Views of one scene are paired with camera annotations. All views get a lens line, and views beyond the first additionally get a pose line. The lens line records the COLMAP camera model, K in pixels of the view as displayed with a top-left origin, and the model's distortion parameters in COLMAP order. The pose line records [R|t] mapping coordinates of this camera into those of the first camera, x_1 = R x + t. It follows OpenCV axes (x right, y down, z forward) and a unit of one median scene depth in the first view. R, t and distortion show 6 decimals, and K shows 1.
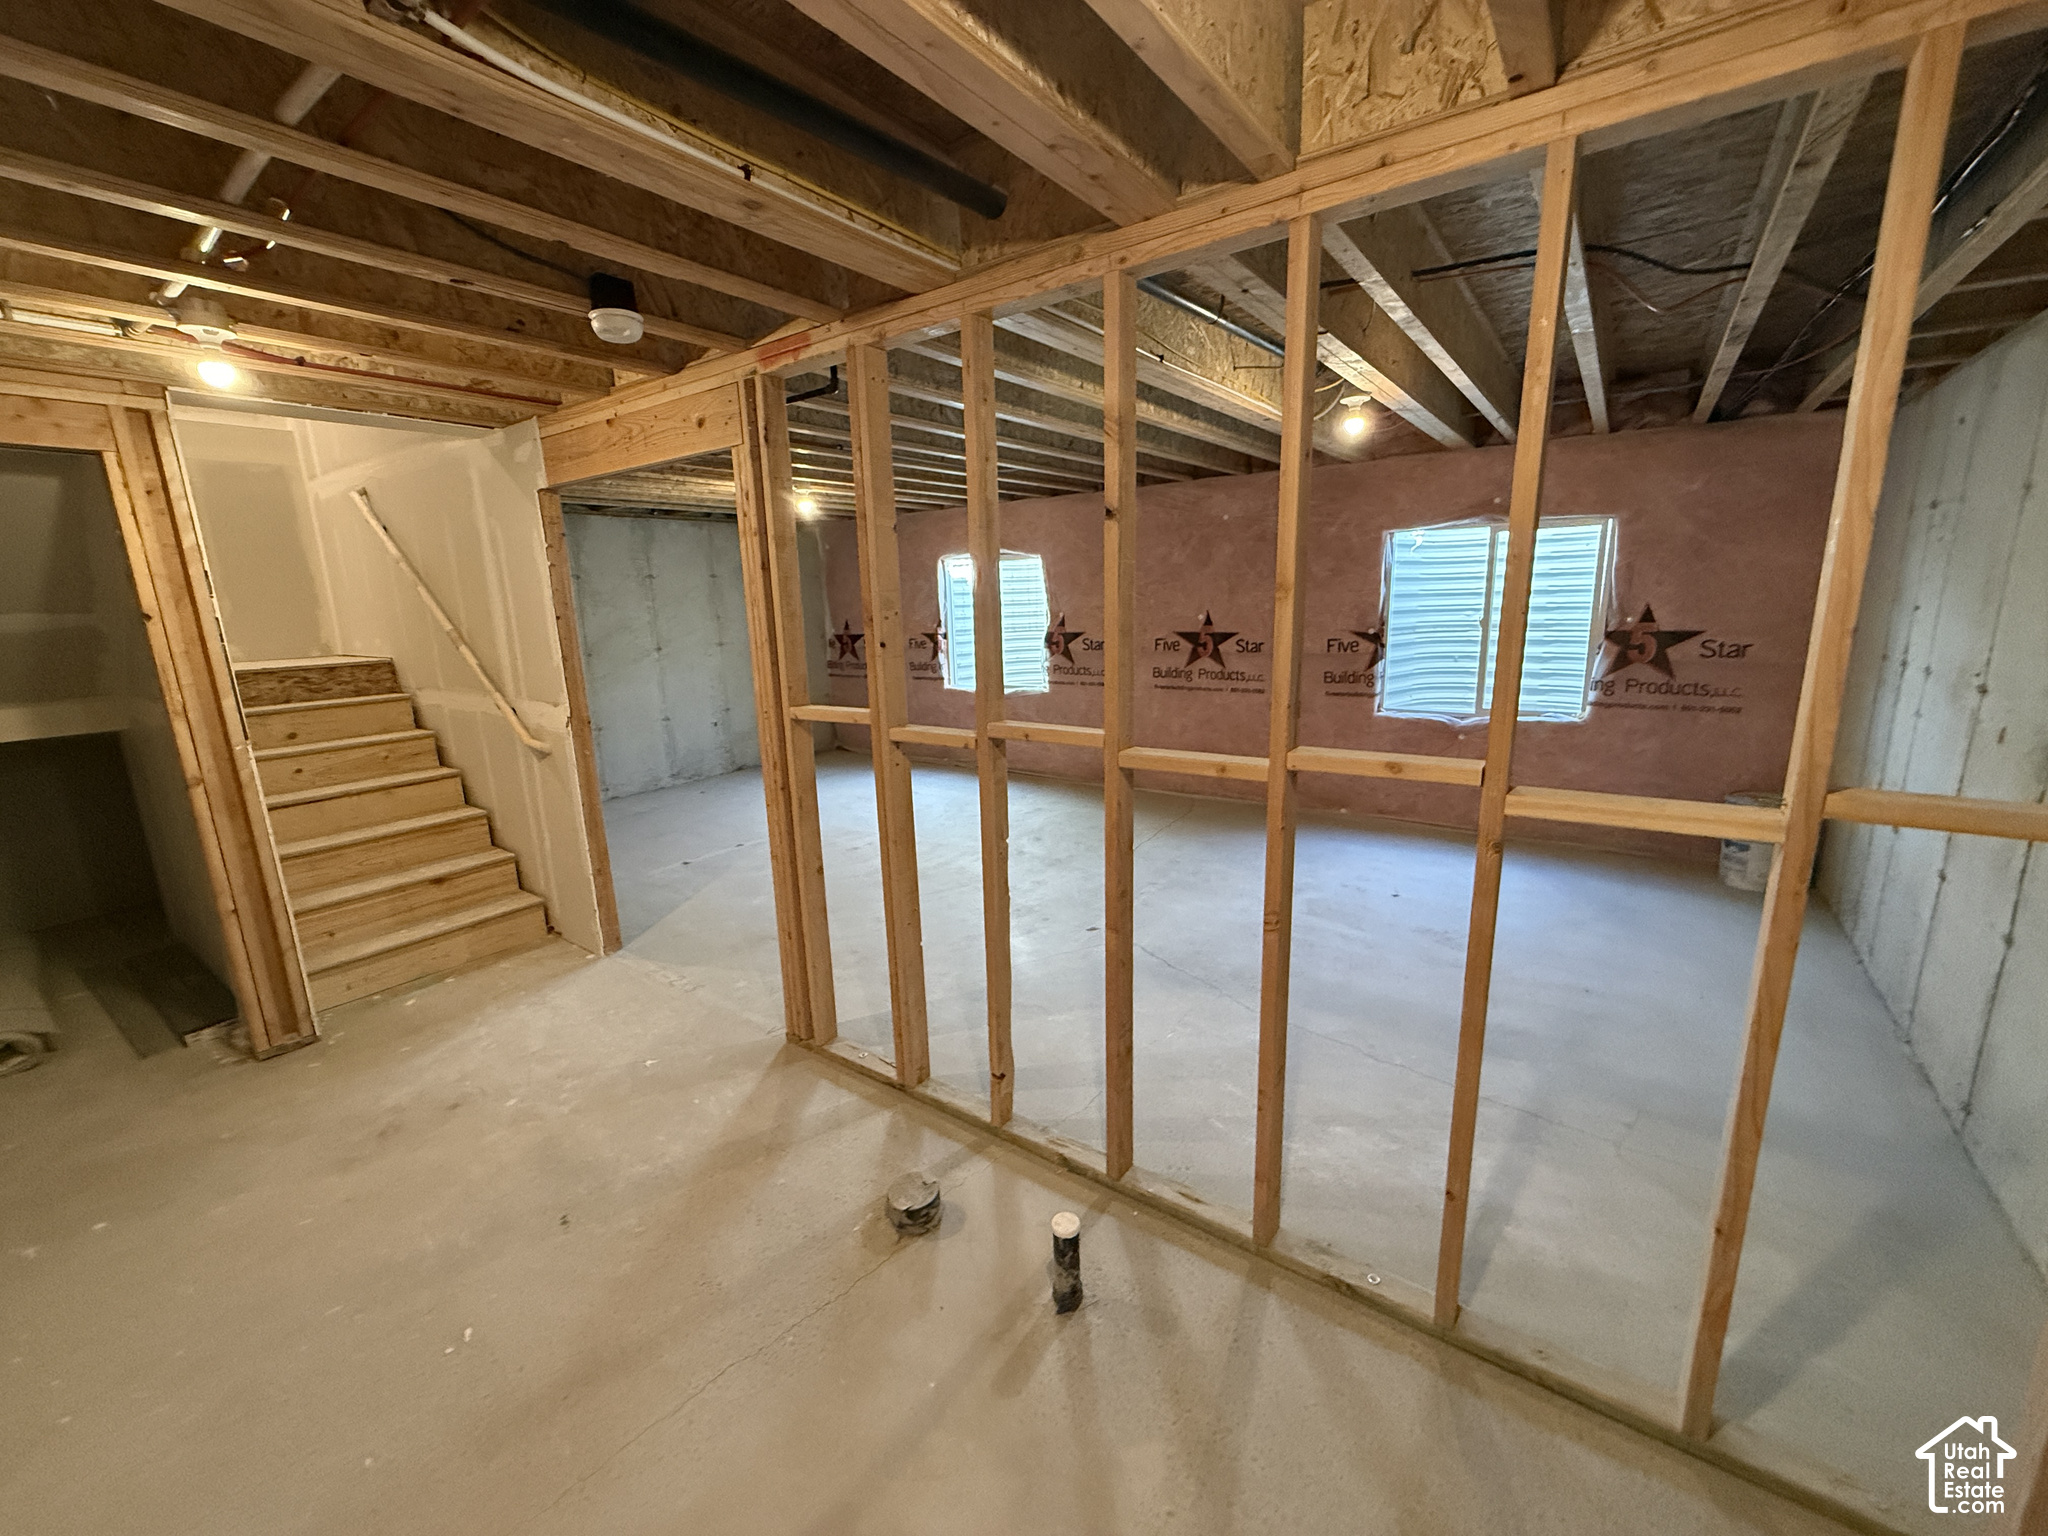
lens RADIAL K [[816.8, 0, 1021.4], [0, 816.8, 766.8], [0, 0, 1]] dist [0.001877, 0.000060]
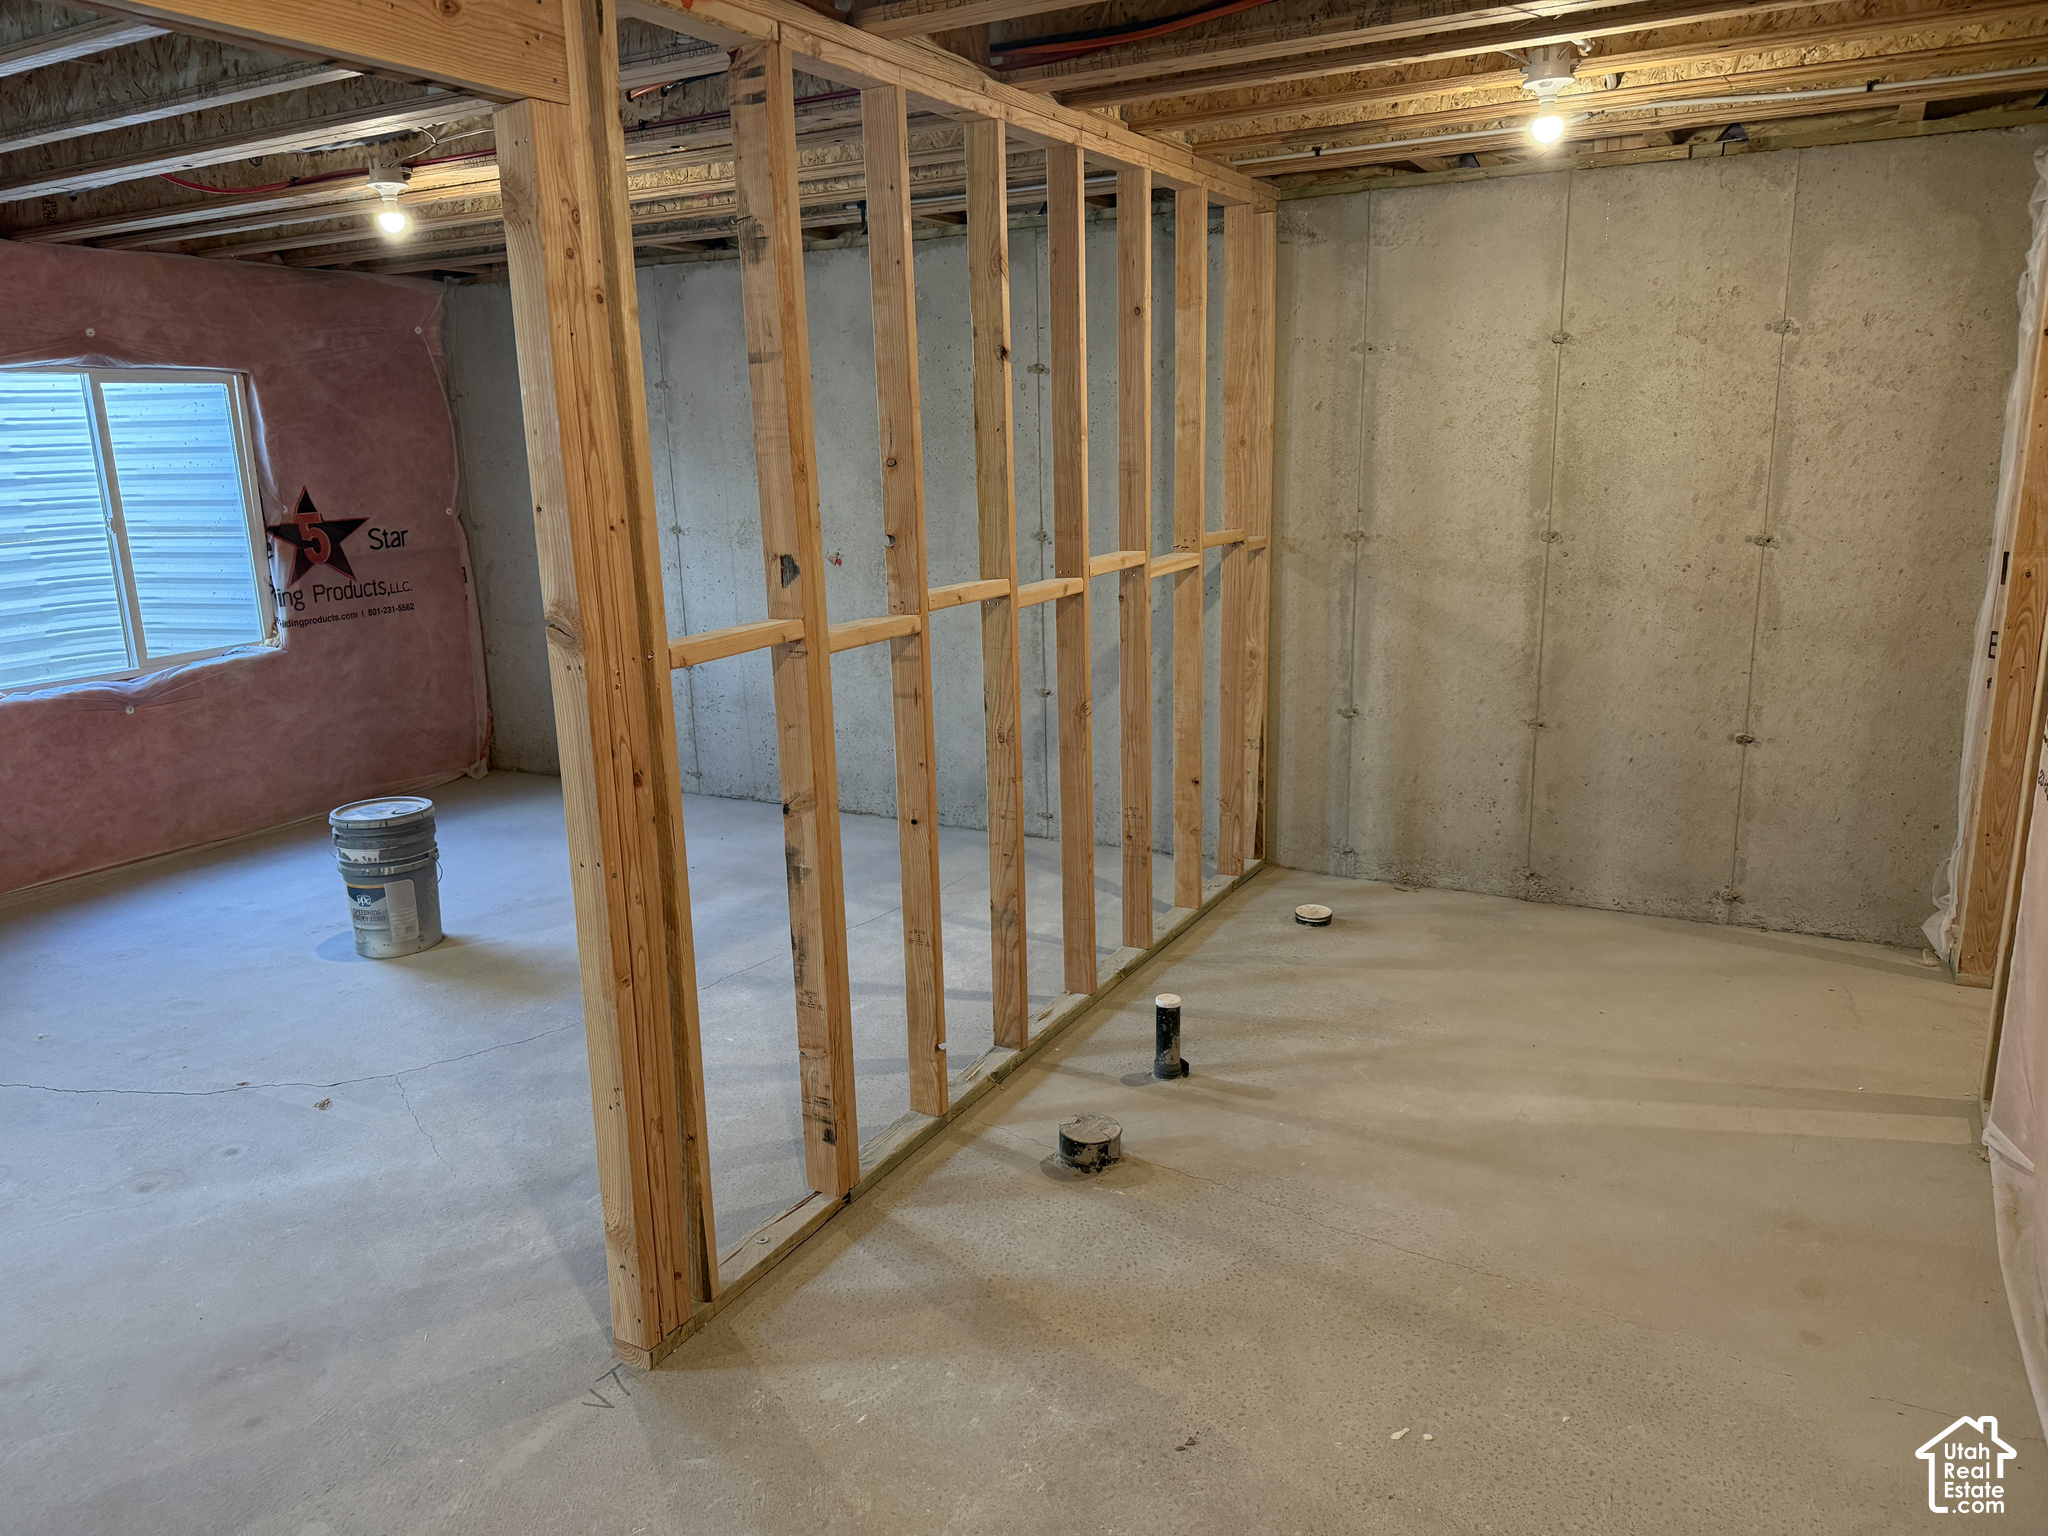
lens RADIAL K [[1435.5, 0, 1023.7], [0, 1435.5, 771.5], [0, 0, 1]] dist [0.000005, -0.005337]
pose [[-0.131017, -0.195376, 0.971938, -0.723436], [0.241584, 0.944542, 0.222434, -0.084119], [-0.961494, 0.263948, -0.076551, 0.526163]]
